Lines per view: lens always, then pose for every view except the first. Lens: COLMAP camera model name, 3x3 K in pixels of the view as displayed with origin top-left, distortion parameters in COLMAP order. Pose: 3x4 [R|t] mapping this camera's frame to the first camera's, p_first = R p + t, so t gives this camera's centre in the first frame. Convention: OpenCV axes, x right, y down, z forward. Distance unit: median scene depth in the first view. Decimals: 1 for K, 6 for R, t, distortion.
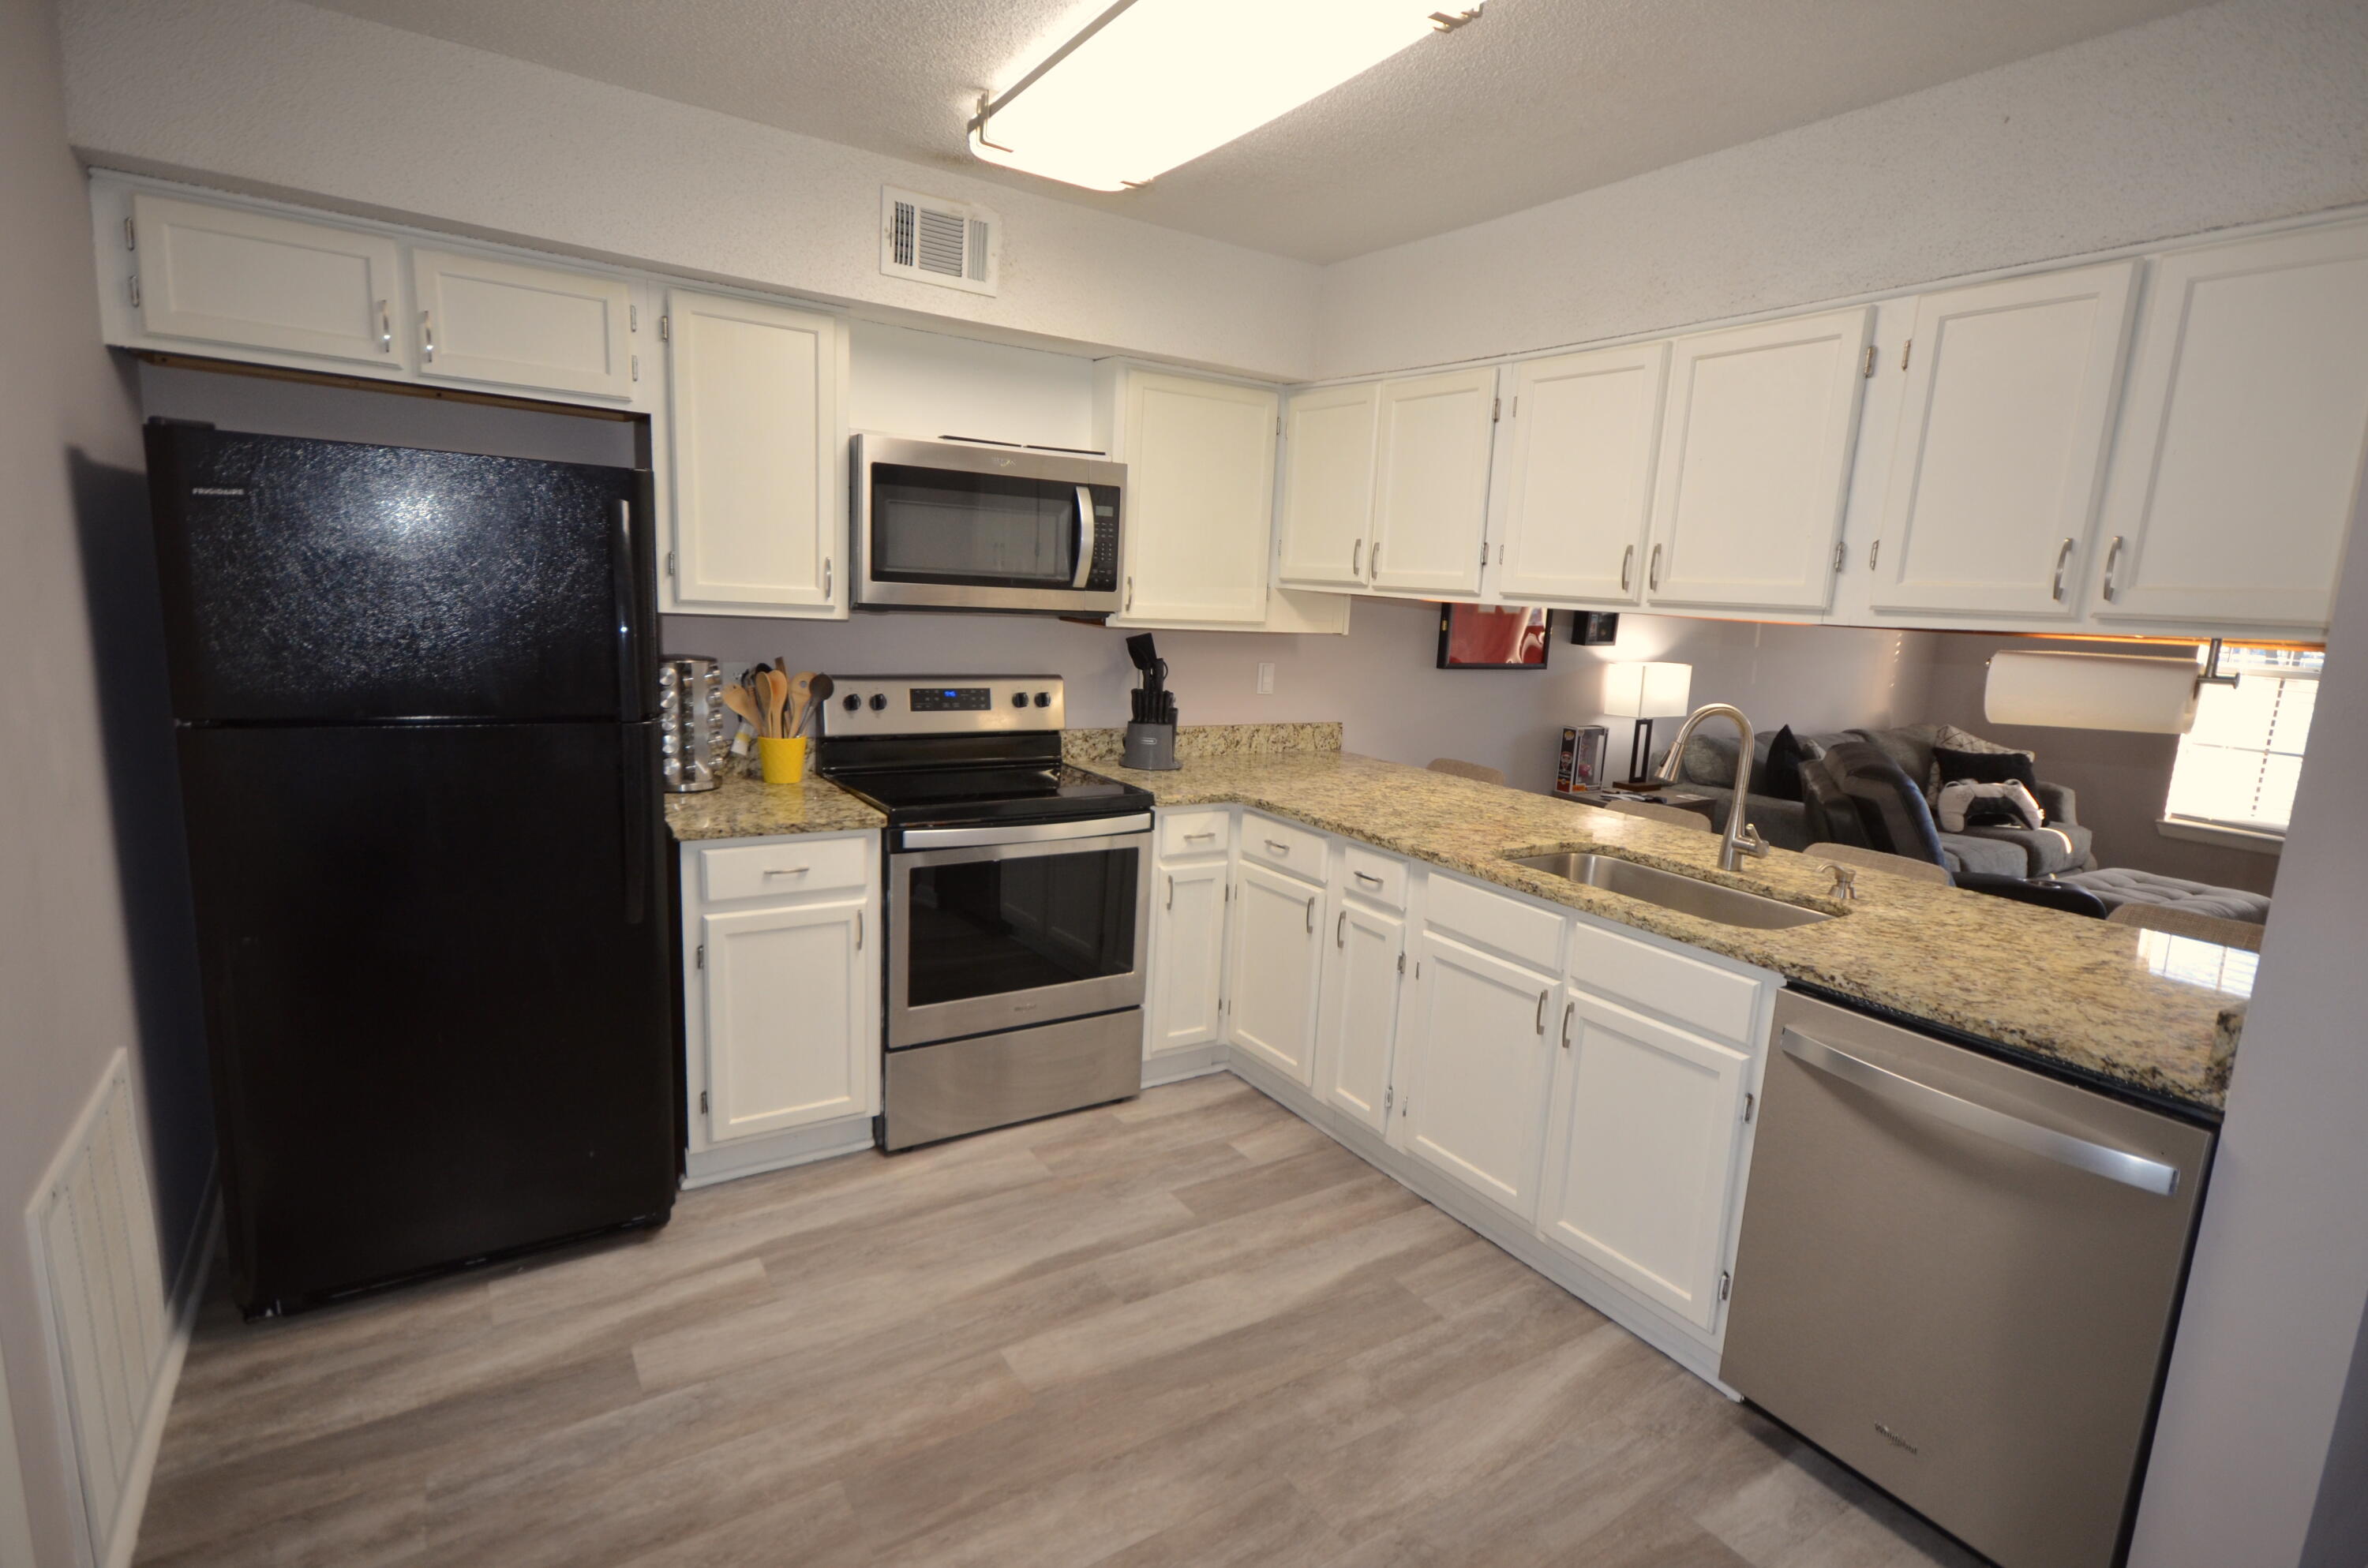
lens RADIAL K [[1161.8, 0, 1184.5], [0, 1161.8, 790.3], [0, 0, 1]] dist [0.003044, 0.000264]
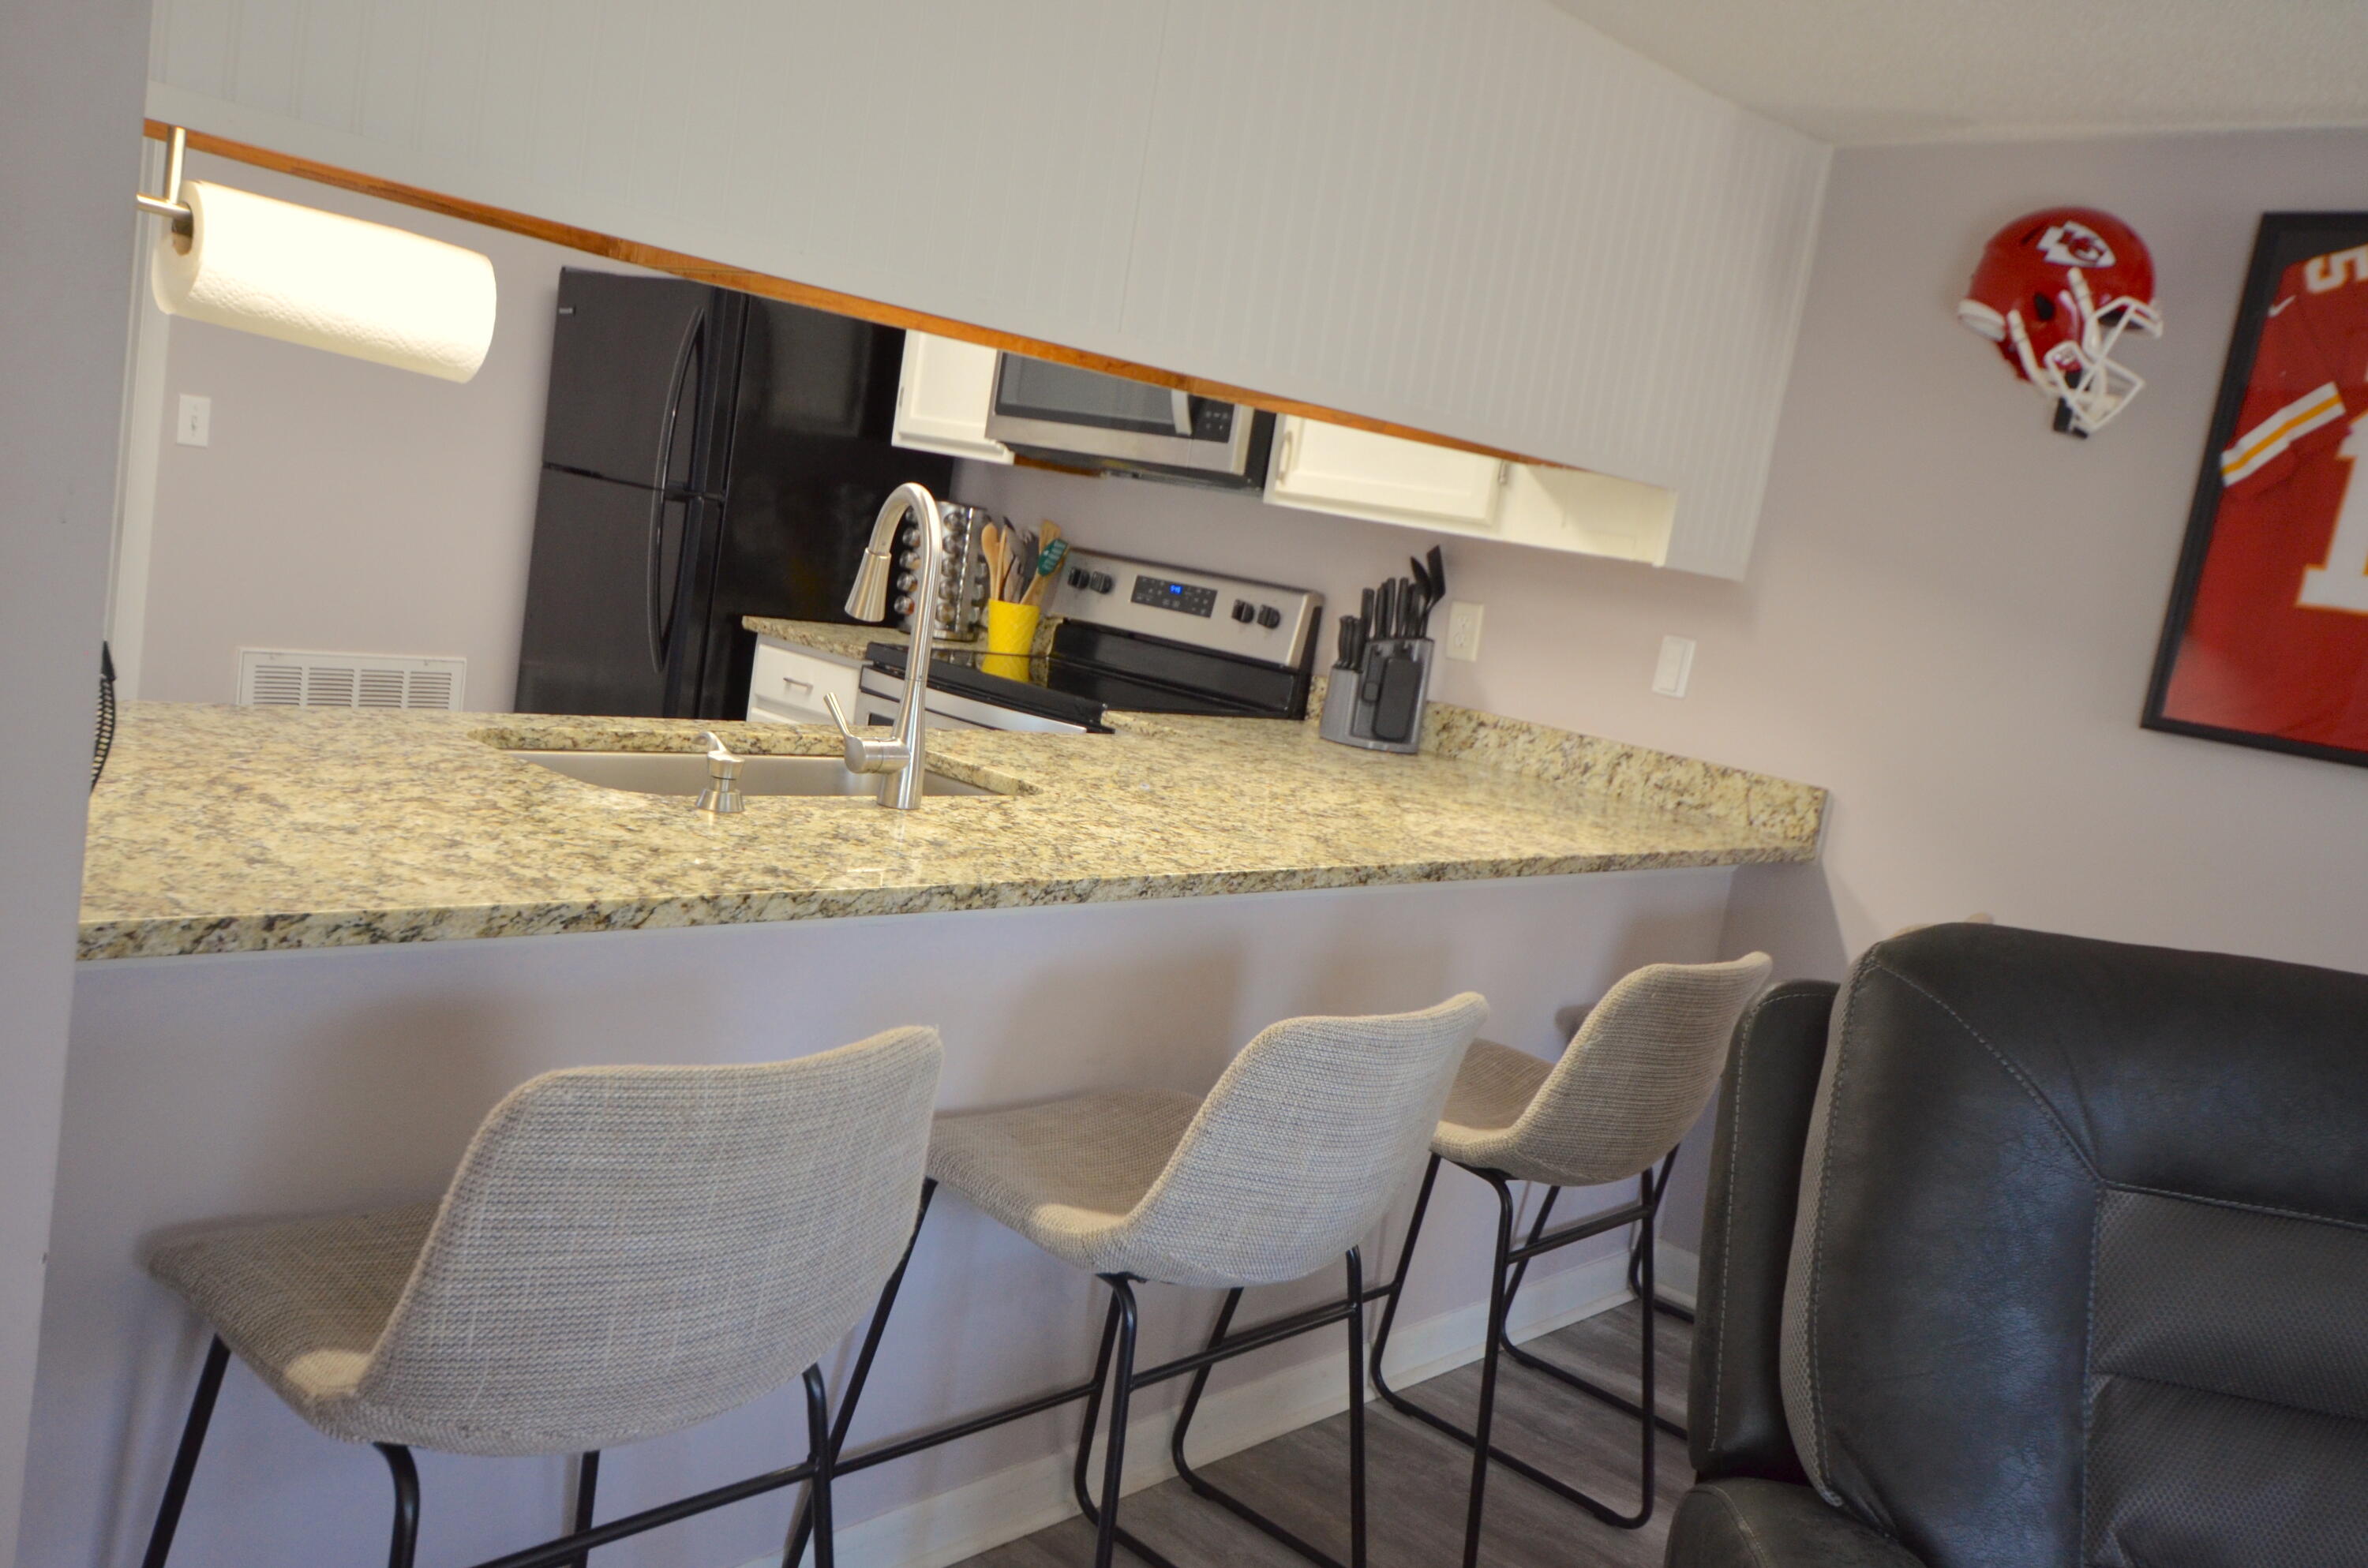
lens RADIAL K [[1937.7, 0, 1179.8], [0, 1937.7, 787.1], [0, 0, 1]] dist [0.015975, 0.010524]
pose [[0.247586, 0.126037, -0.960633, 0.881019], [-0.309575, 0.949818, 0.044830, -0.013837], [0.918076, 0.286289, 0.274179, 0.572402]]
